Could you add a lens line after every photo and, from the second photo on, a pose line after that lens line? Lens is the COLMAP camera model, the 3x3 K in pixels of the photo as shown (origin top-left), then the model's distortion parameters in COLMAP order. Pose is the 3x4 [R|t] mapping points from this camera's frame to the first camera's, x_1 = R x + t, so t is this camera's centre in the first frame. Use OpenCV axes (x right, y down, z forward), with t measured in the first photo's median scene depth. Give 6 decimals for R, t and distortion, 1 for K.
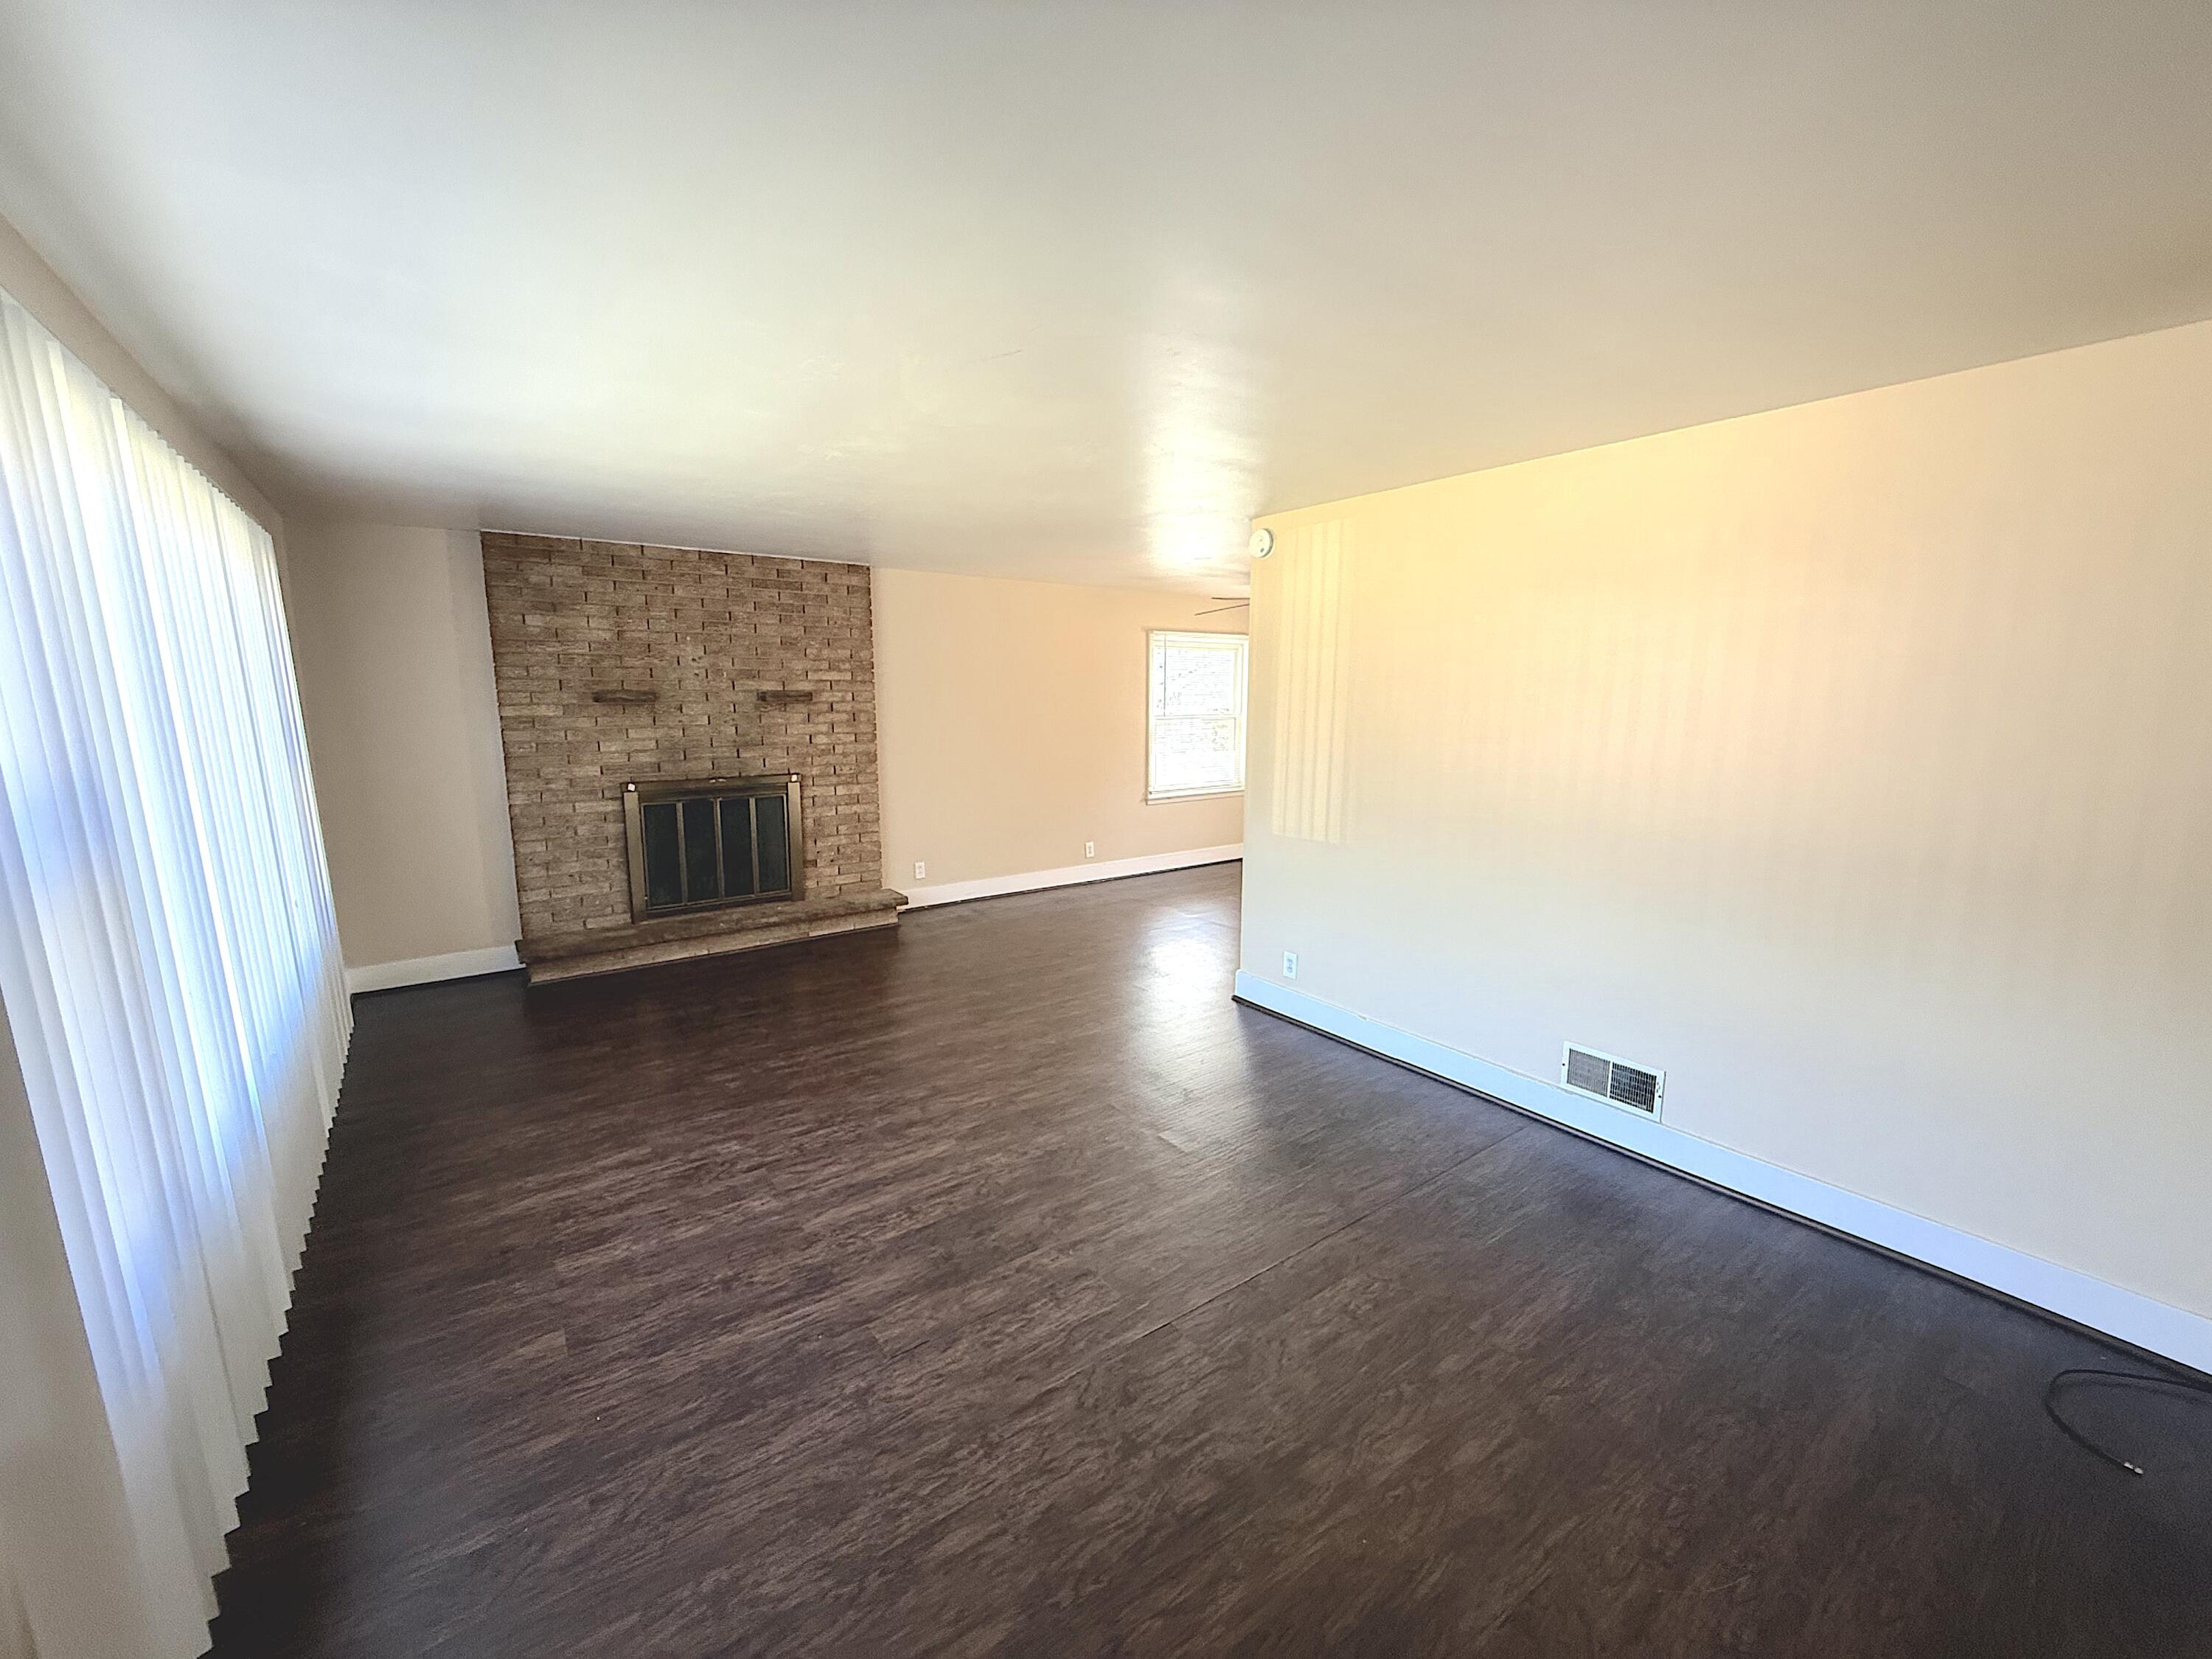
lens RADIAL K [[881.3, 0, 1101.4], [0, 881.3, 831.8], [0, 0, 1]] dist [-0.000272, -0.000150]
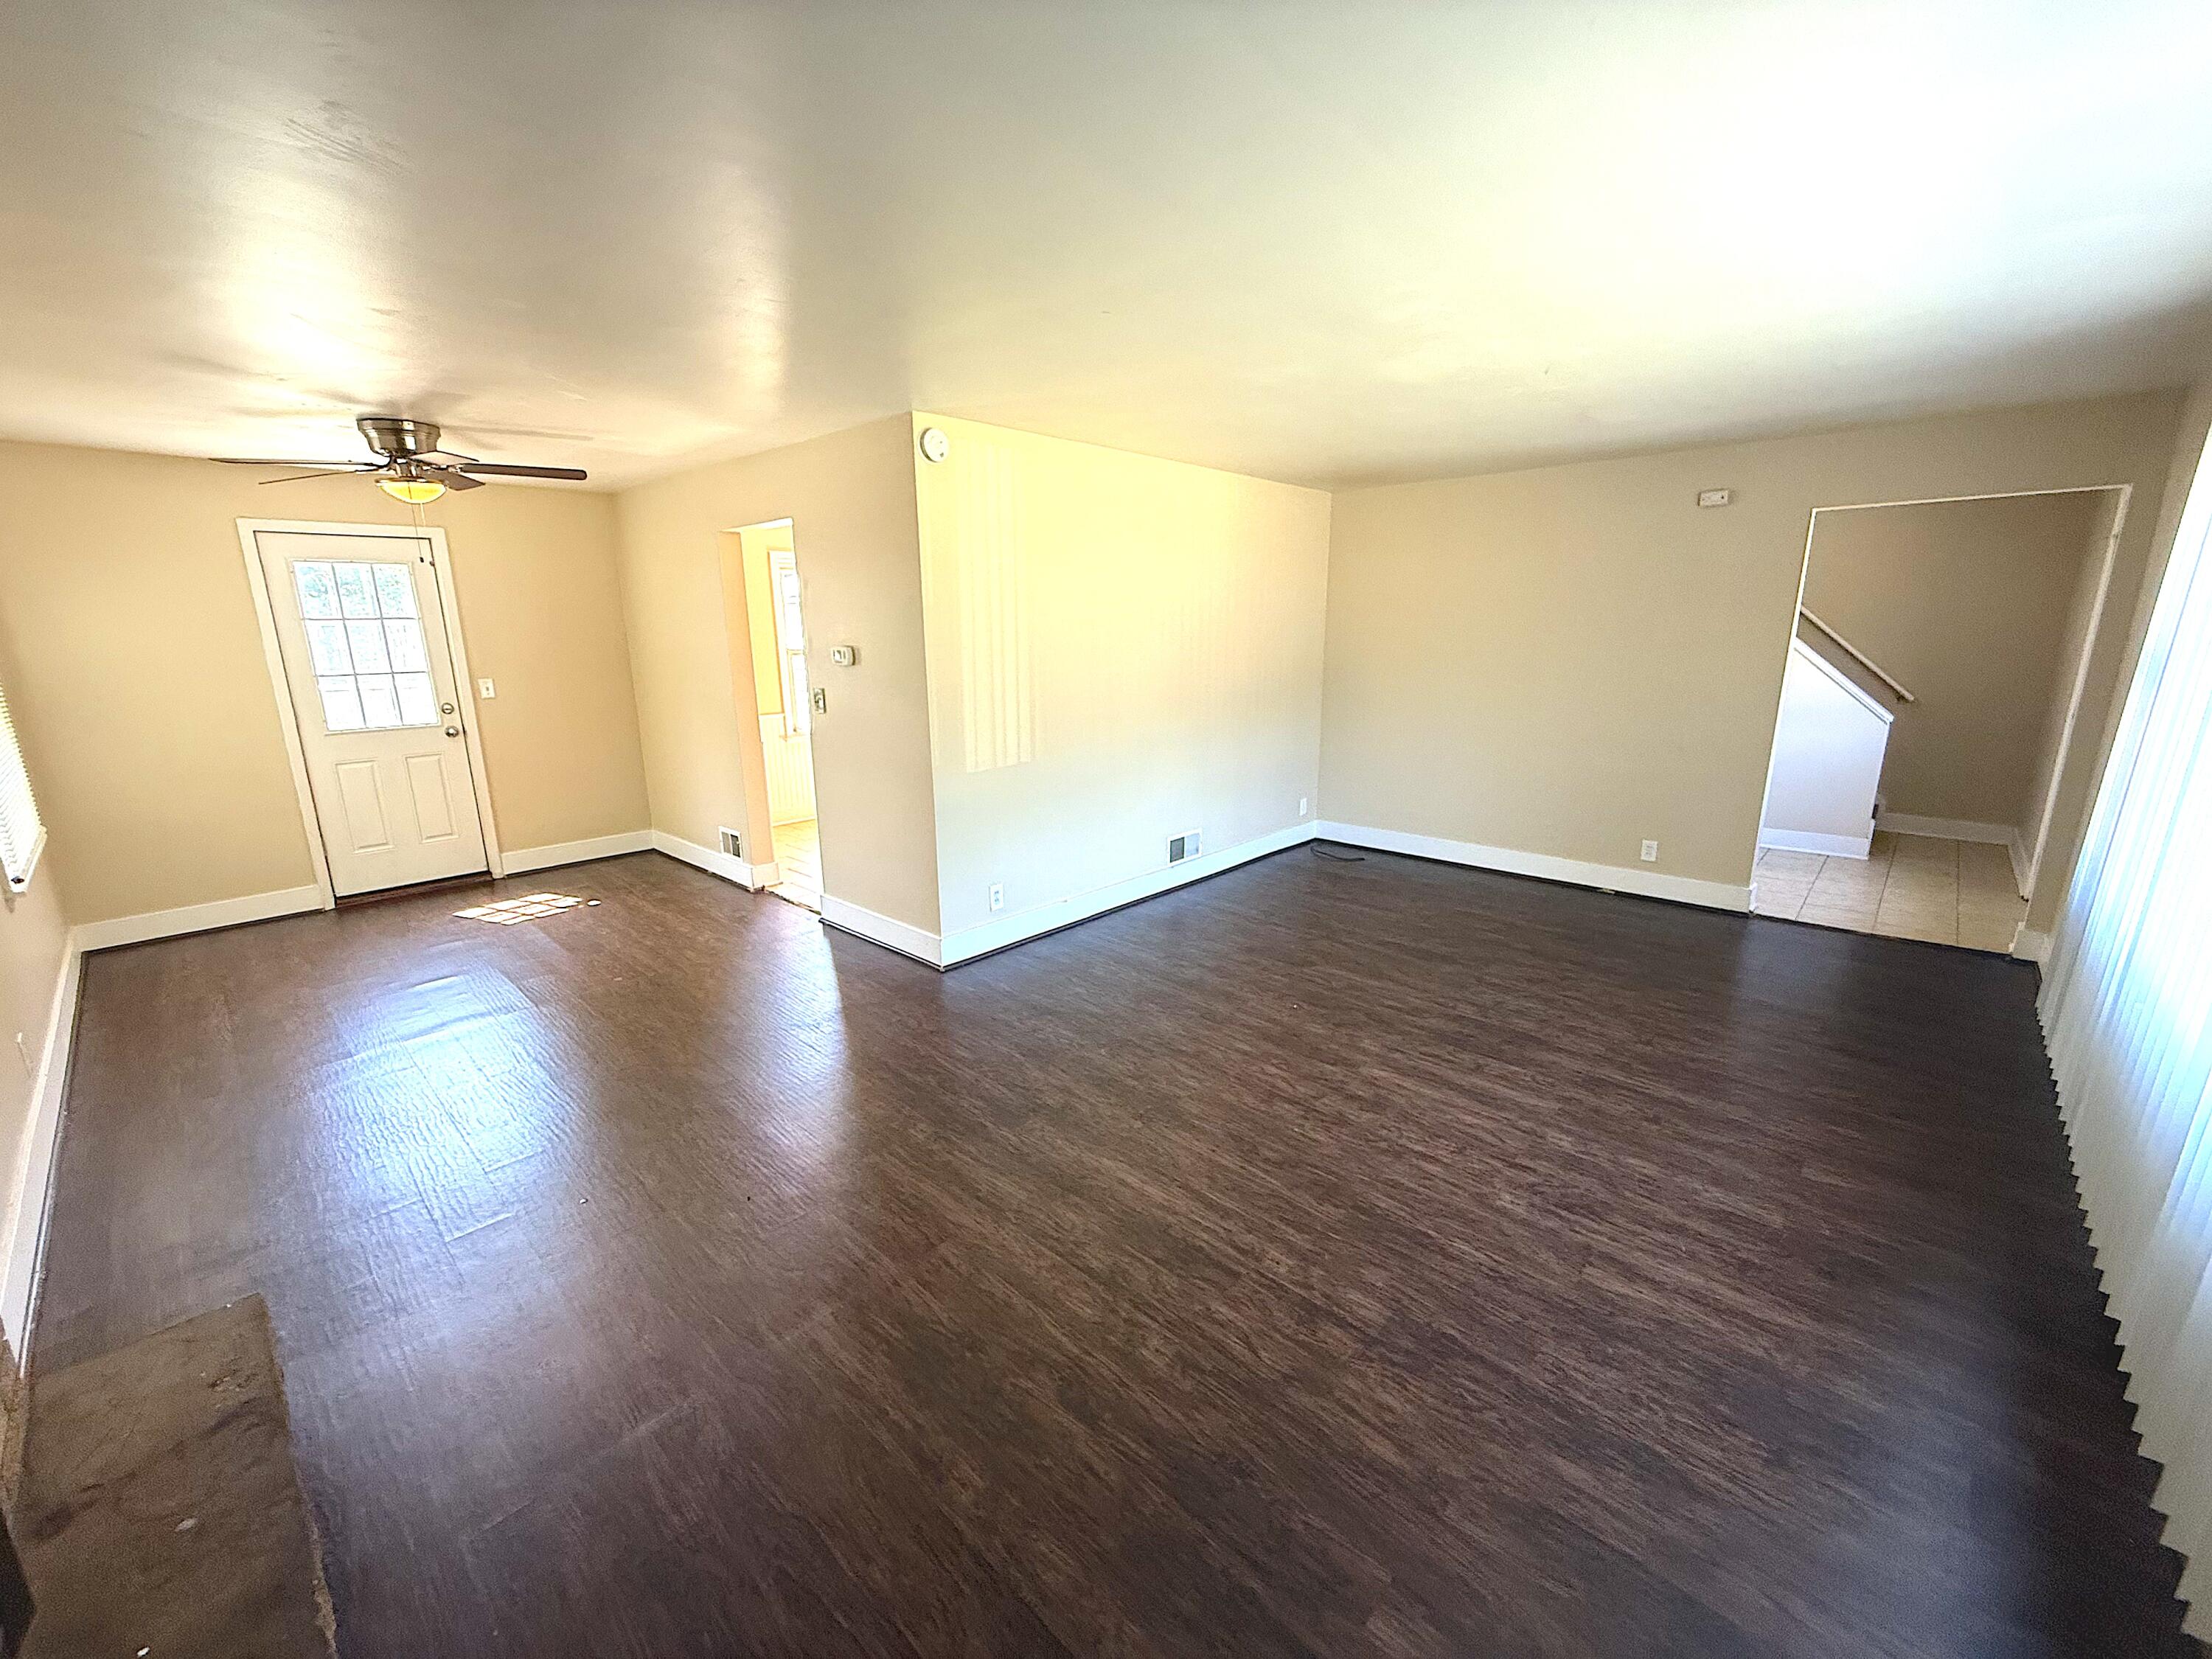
lens RADIAL K [[881.3, 0, 1101.4], [0, 881.3, 831.8], [0, 0, 1]] dist [-0.000272, -0.000150]
pose [[-0.179764, -0.229047, 0.956672, -0.613153], [0.163743, 0.951980, 0.258692, -0.129471], [-0.969986, 0.203152, -0.133627, 0.827424]]
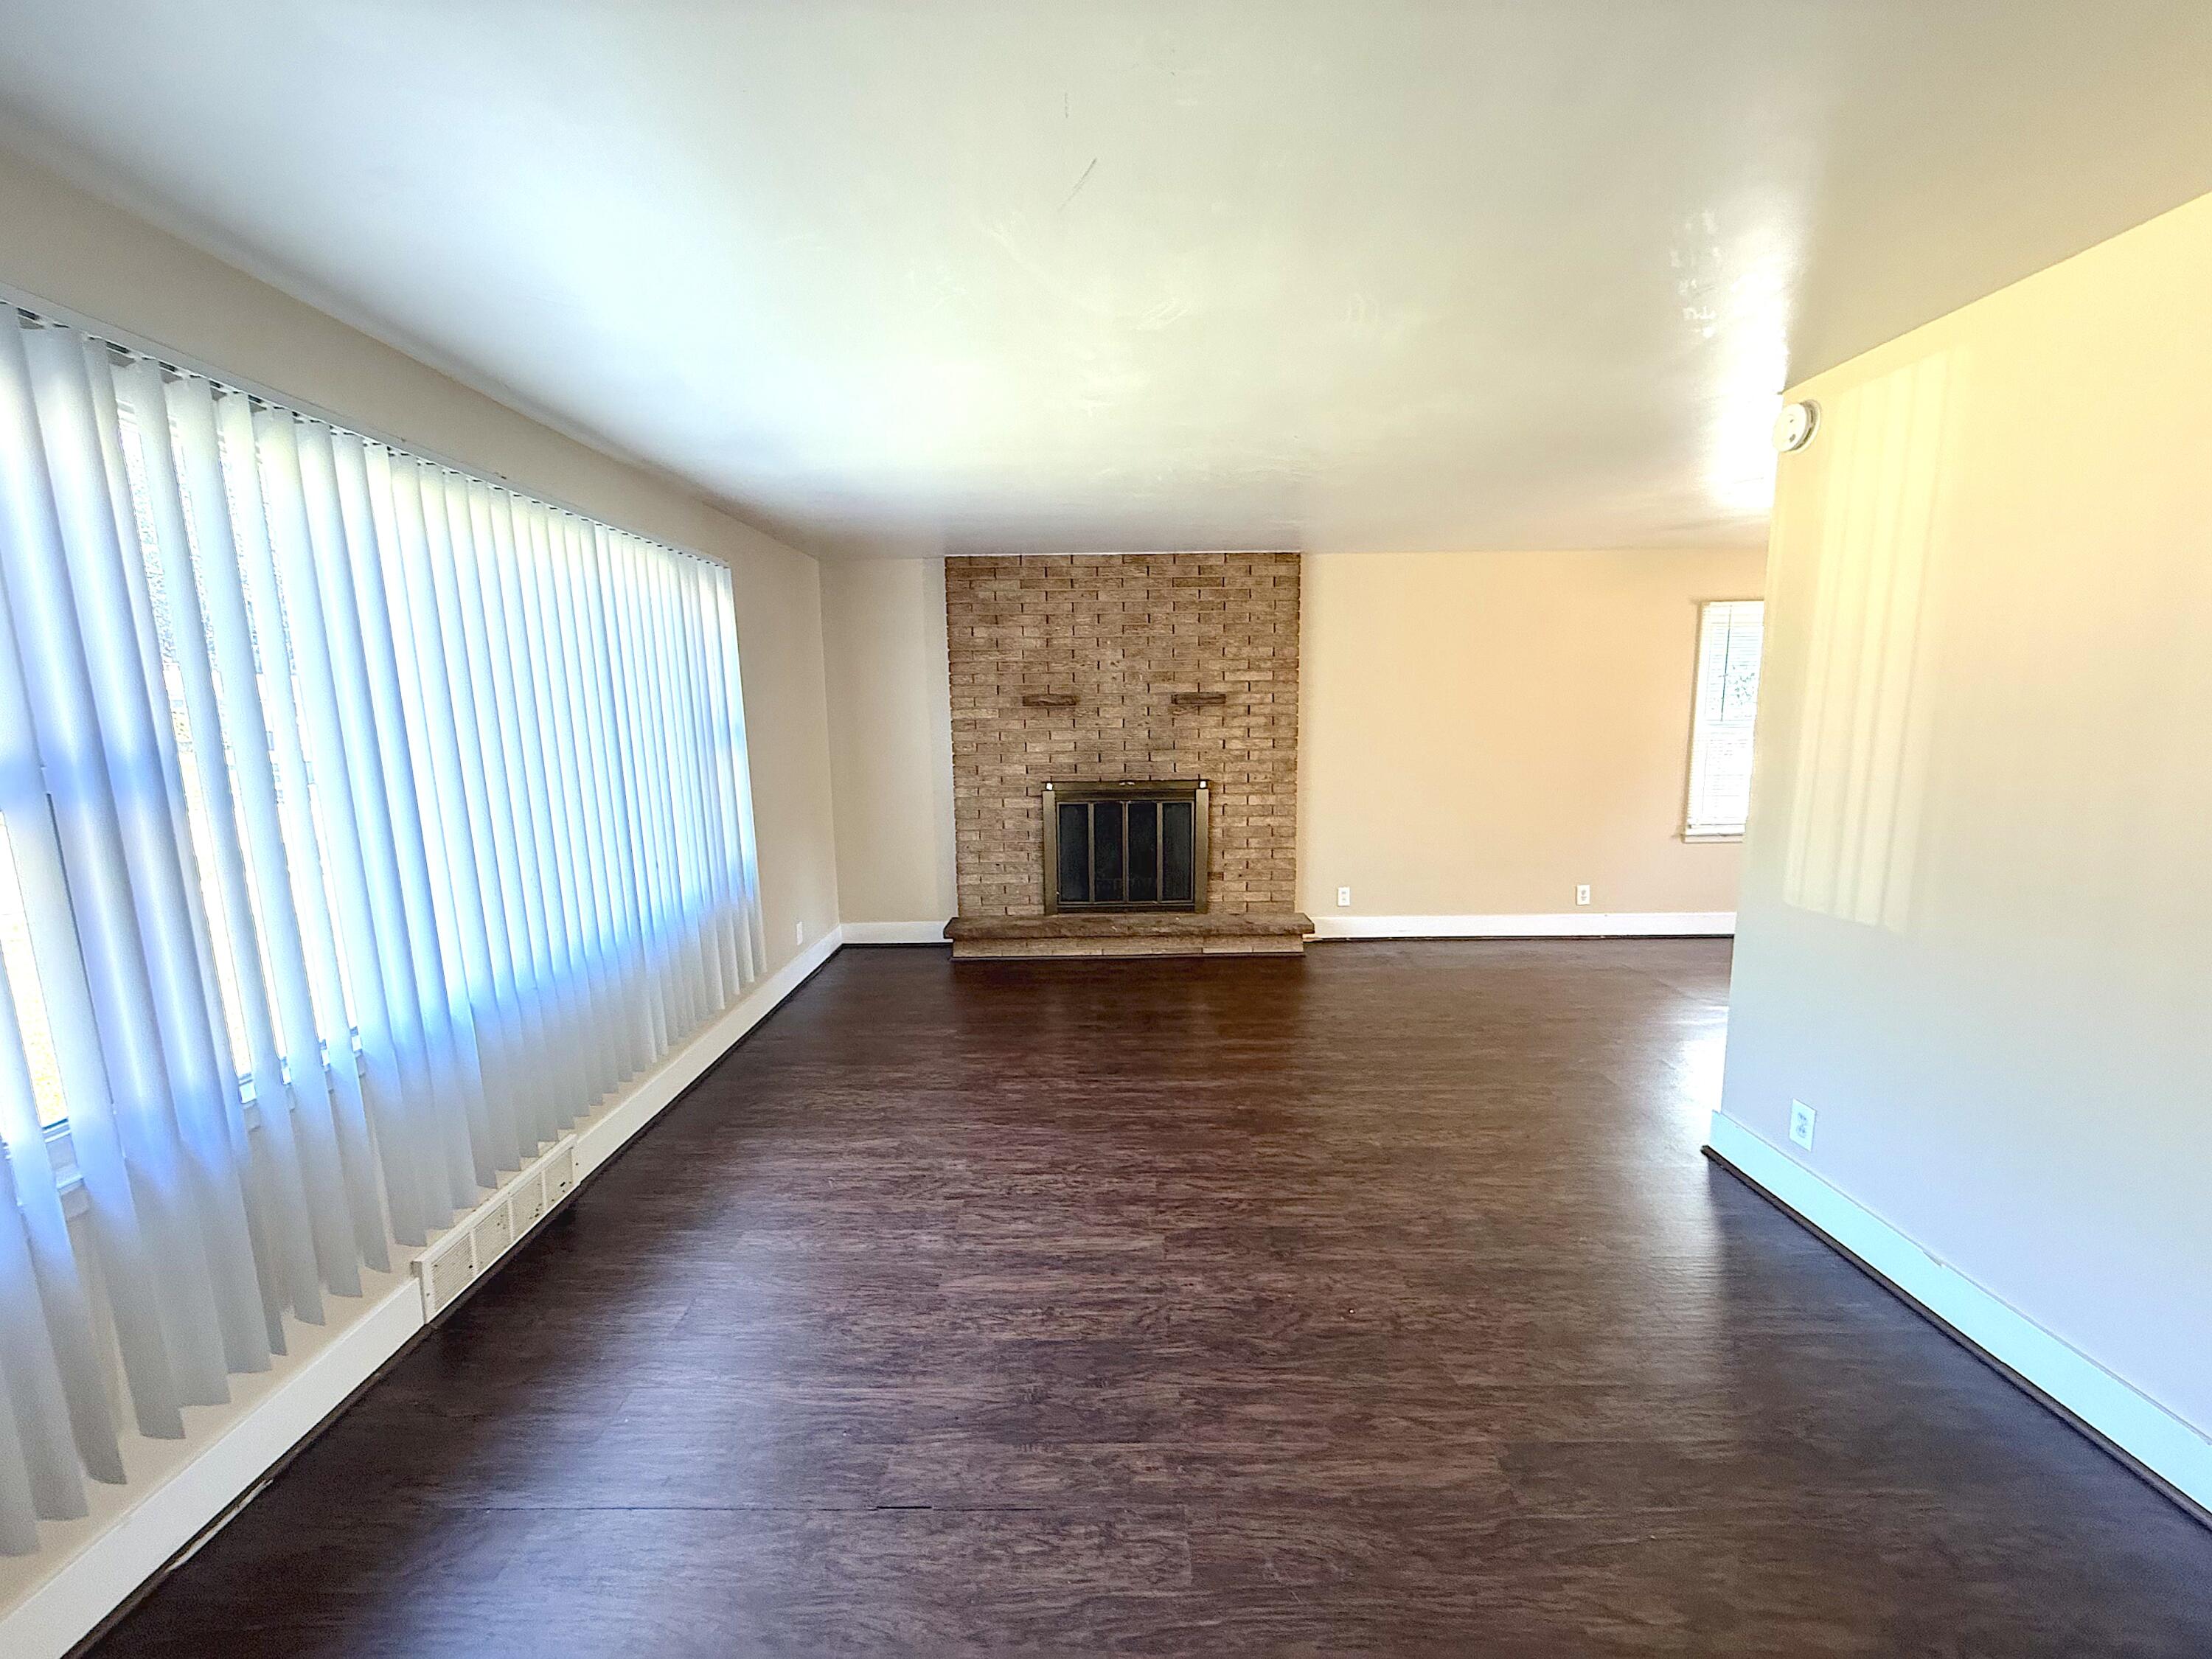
lens RADIAL K [[881.3, 0, 1101.4], [0, 881.3, 831.8], [0, 0, 1]] dist [-0.000272, -0.000150]
pose [[0.802344, 0.071153, -0.592605, 0.142136], [-0.080455, 0.996700, 0.010742, -0.012672], [0.591414, 0.039059, 0.805421, 0.187895]]
